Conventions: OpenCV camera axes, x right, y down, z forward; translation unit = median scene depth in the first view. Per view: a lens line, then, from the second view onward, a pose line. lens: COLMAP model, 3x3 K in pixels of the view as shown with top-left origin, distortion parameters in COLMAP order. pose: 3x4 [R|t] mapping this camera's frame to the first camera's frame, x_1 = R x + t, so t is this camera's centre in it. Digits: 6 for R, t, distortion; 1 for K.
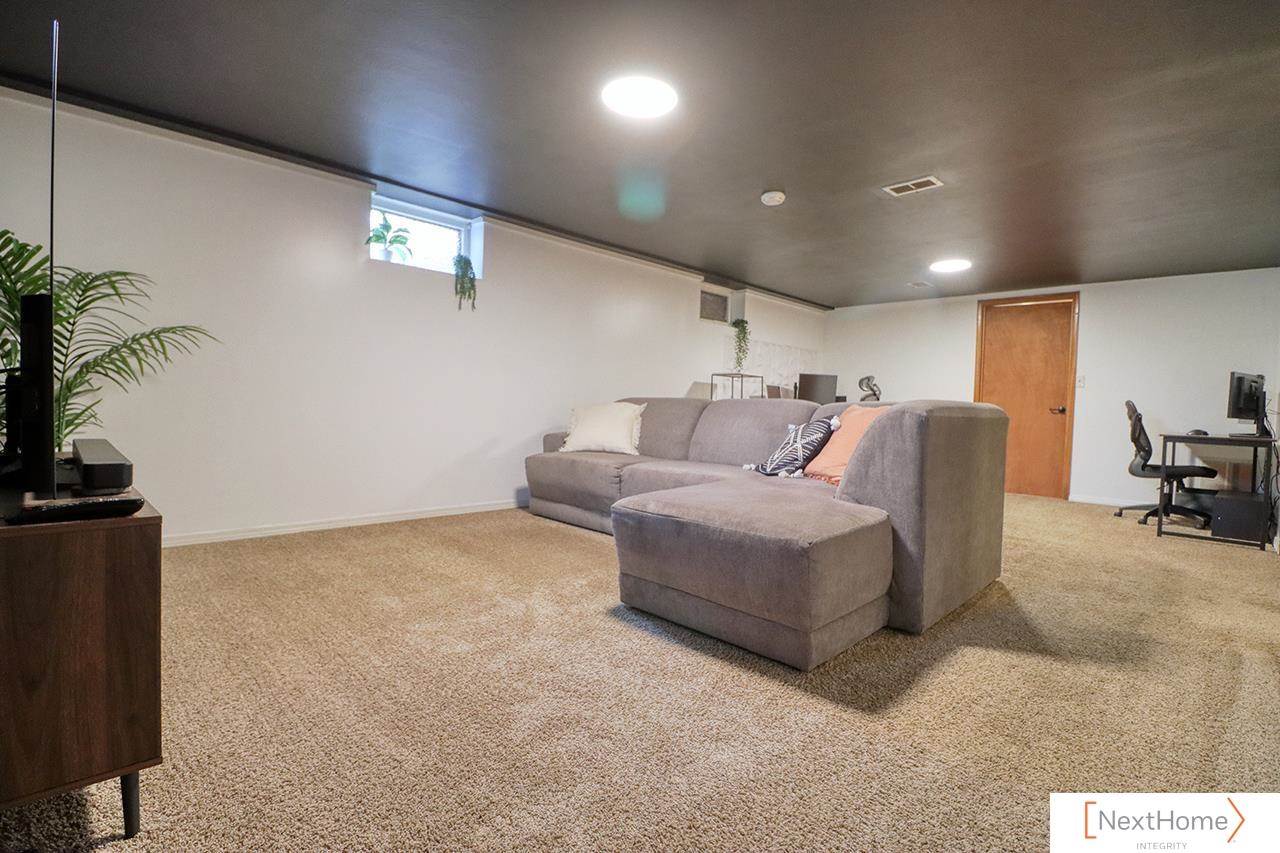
lens RADIAL K [[594.0, 0, 643.6], [0, 594.0, 417.7], [0, 0, 1]] dist [-0.001066, -0.012771]
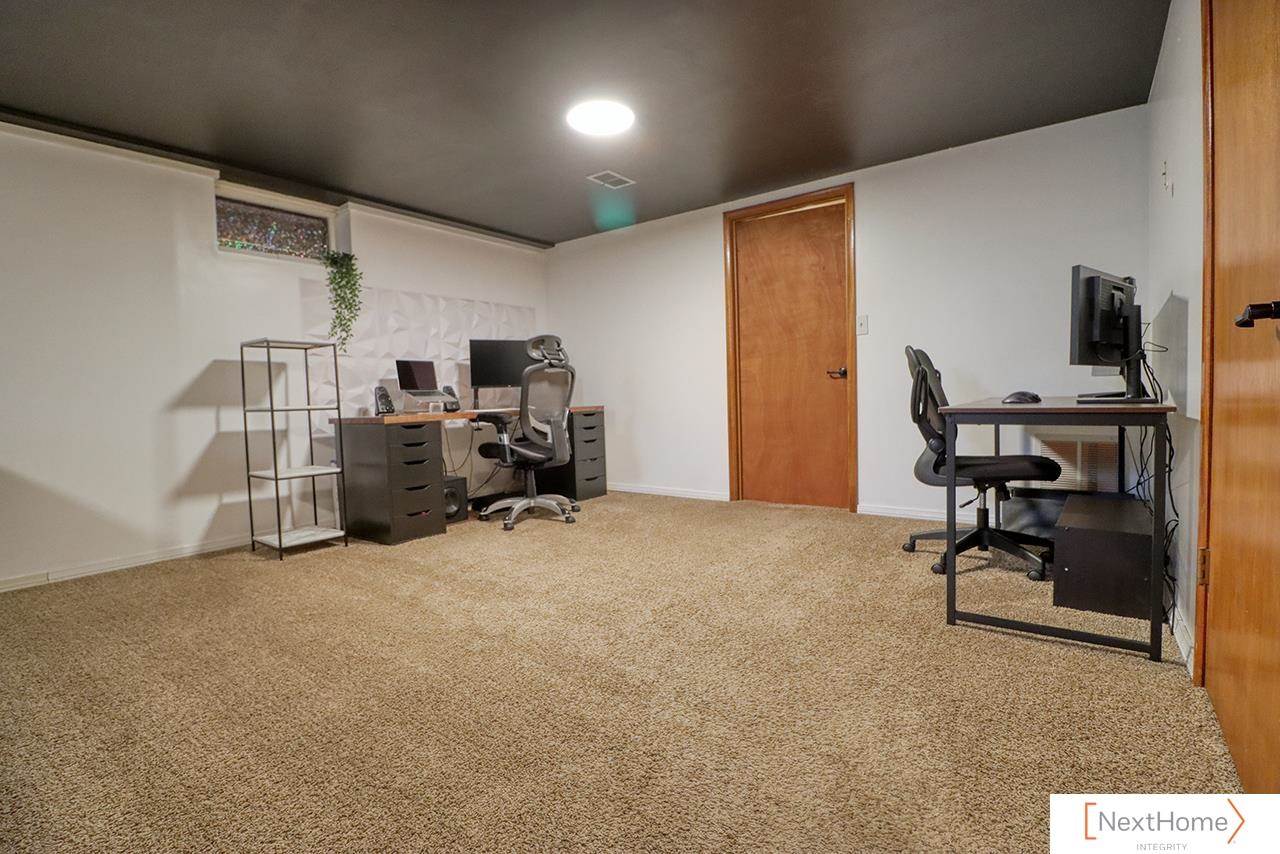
lens RADIAL K [[608.1, 0, 627.8], [0, 608.1, 417.3], [0, 0, 1]] dist [-0.001612, -0.019520]
pose [[0.988118, -0.067146, 0.138256, 0.391128], [0.064597, 0.997650, 0.022849, 0.005683], [-0.139465, -0.013647, 0.990133, 0.386873]]
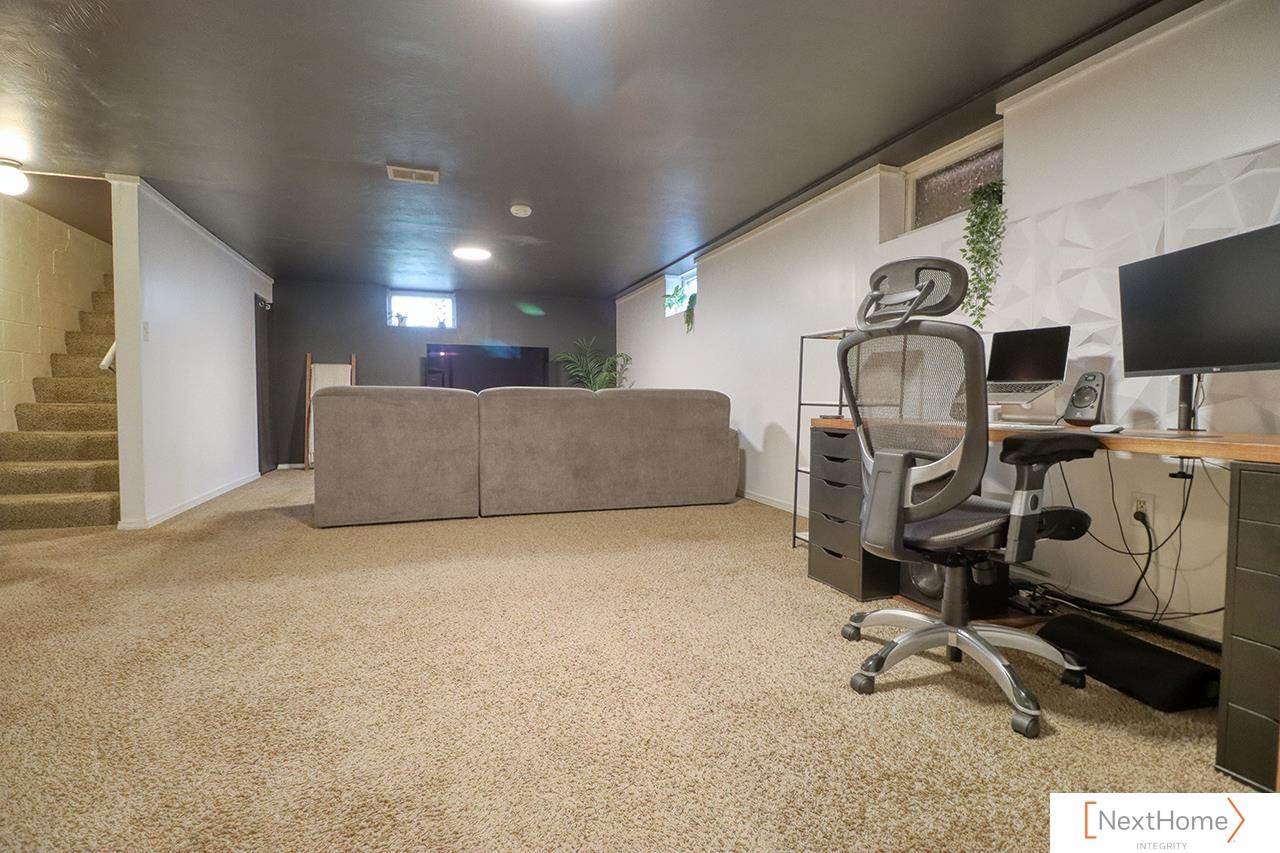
lens RADIAL K [[594.0, 0, 643.6], [0, 594.0, 417.7], [0, 0, 1]] dist [-0.001066, -0.012771]
pose [[-0.419531, -0.006984, -0.907714, 0.713052], [-0.040048, 0.999139, 0.010822, 0.004770], [0.906857, 0.040892, -0.419450, 1.056796]]
